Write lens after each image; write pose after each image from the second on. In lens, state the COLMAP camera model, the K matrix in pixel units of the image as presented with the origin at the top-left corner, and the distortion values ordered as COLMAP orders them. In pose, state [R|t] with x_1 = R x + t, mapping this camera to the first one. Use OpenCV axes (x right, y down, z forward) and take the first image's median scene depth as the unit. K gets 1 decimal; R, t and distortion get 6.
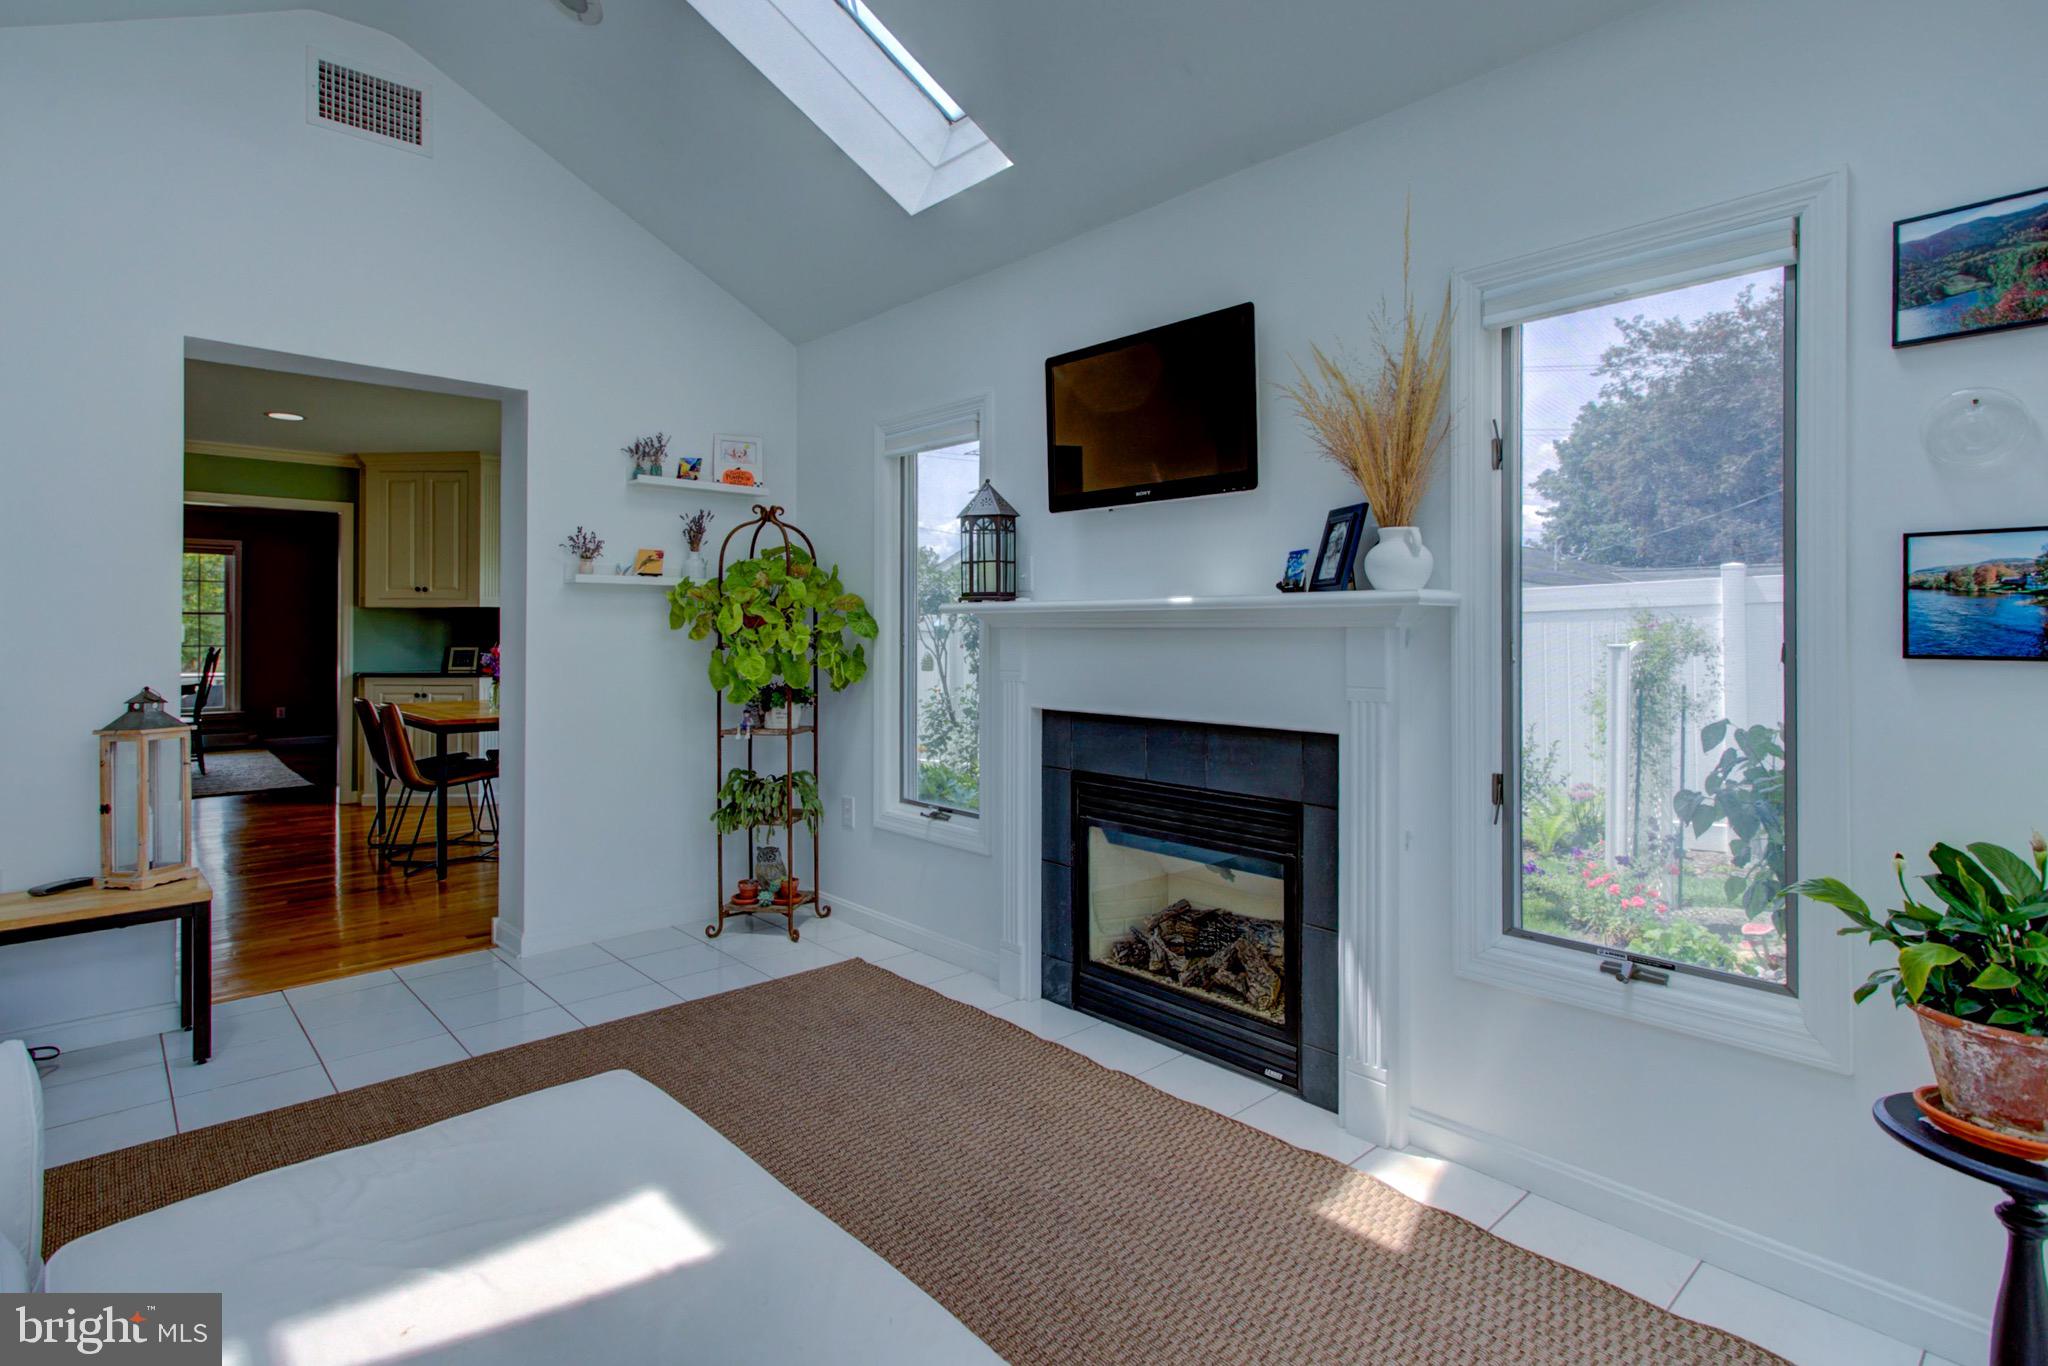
lens RADIAL K [[1007.3, 0, 1010.3], [0, 1007.3, 648.2], [0, 0, 1]] dist [0.014038, 0.000620]
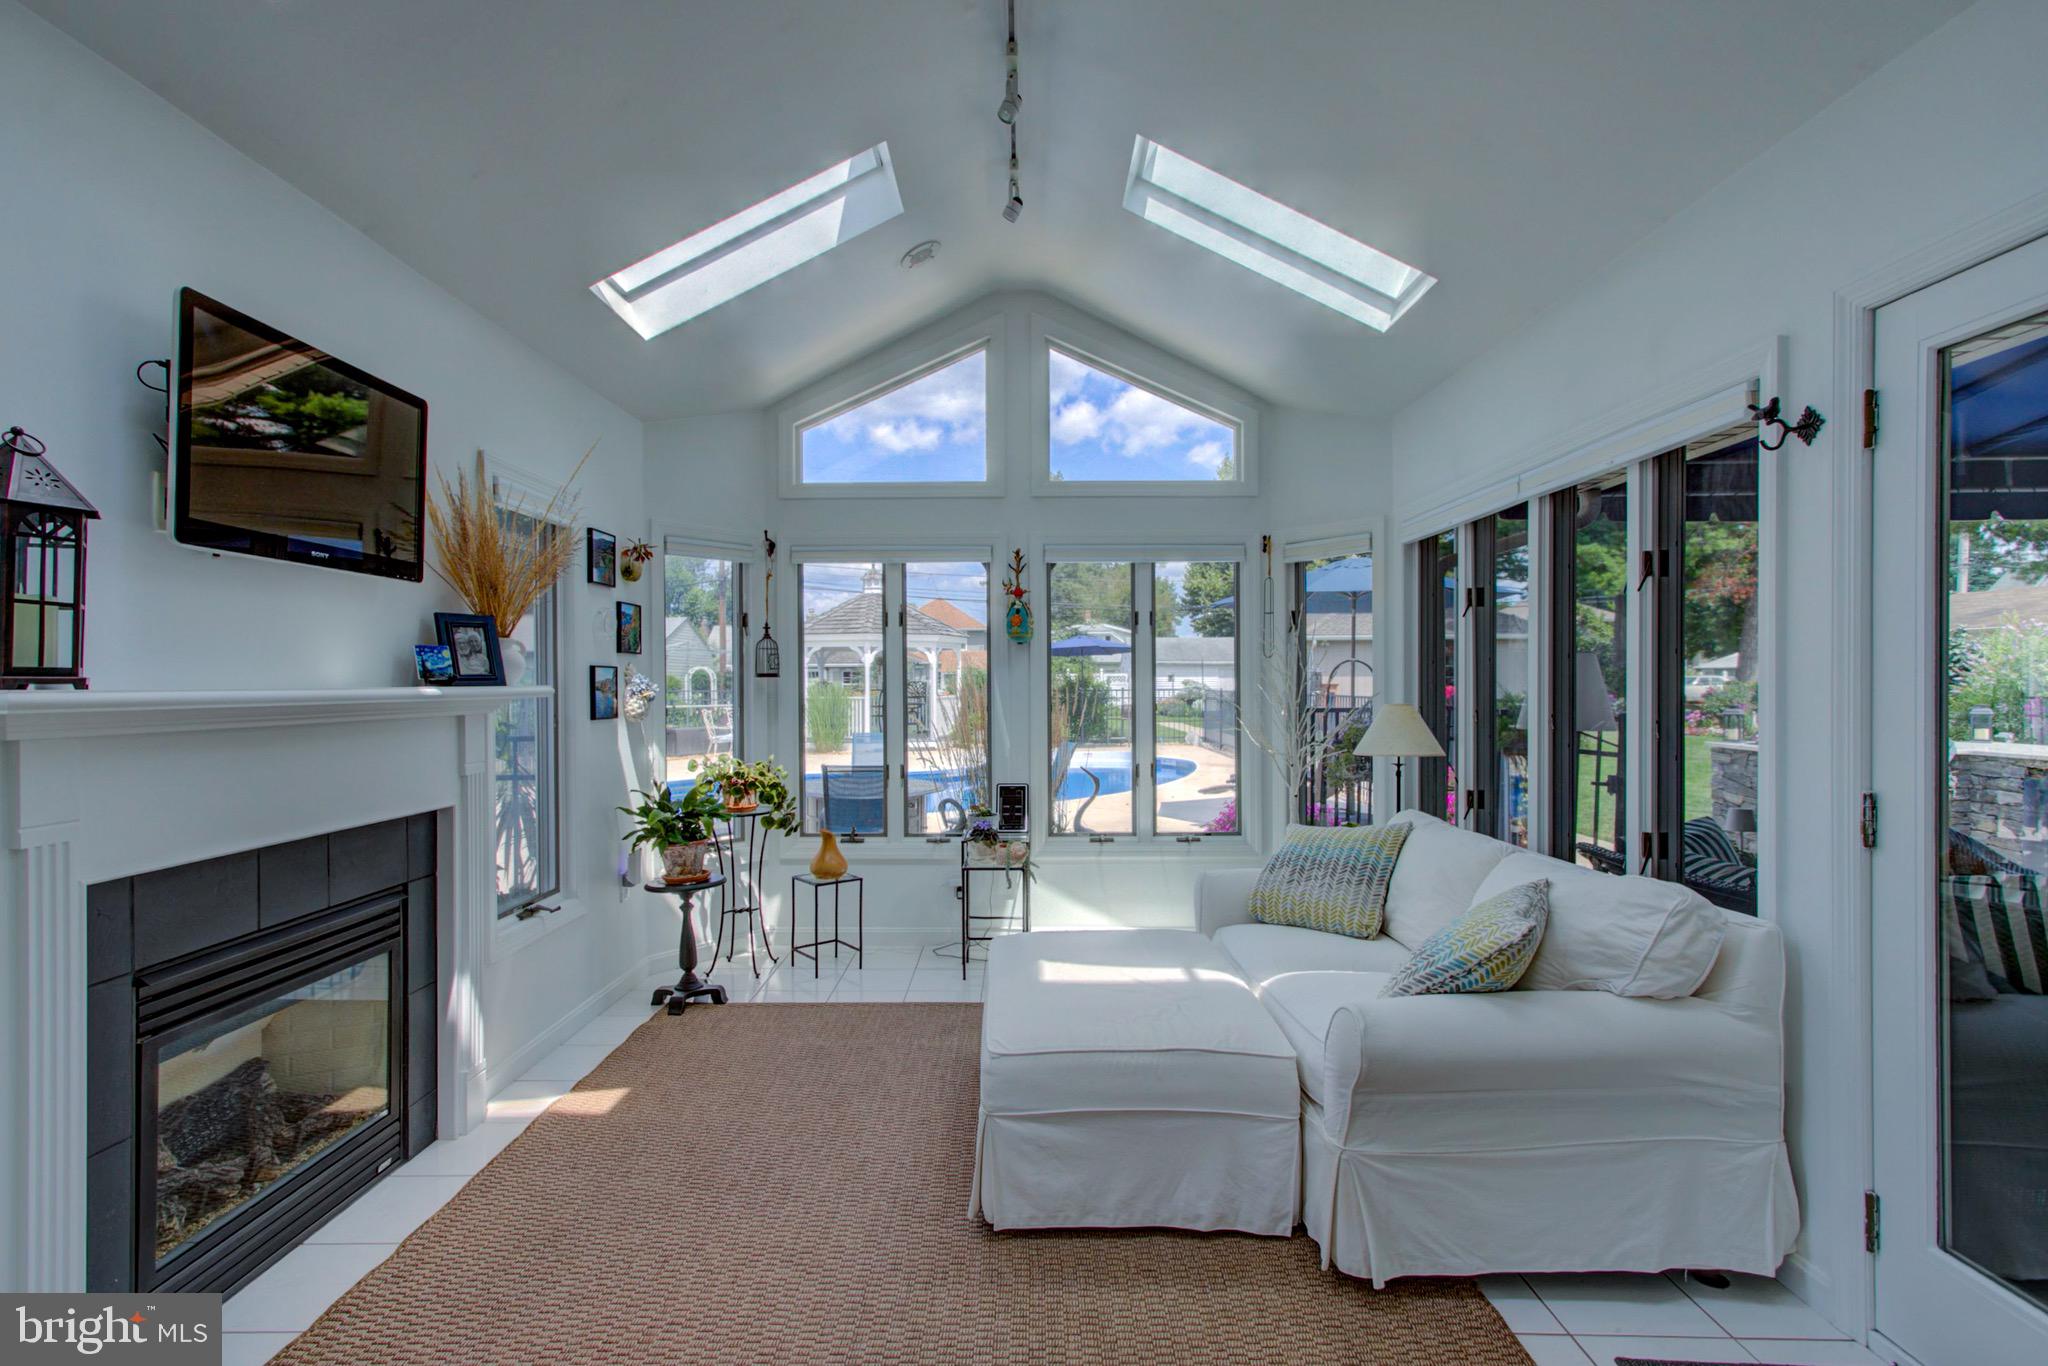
lens RADIAL K [[994.1, 0, 1006.6], [0, 994.1, 687.7], [0, 0, 1]] dist [0.016878, 0.000309]
pose [[-0.731105, -0.015646, 0.682086, -0.870175], [-0.003031, 0.999802, 0.019685, -0.071645], [-0.682258, 0.012325, -0.731007, 1.319471]]
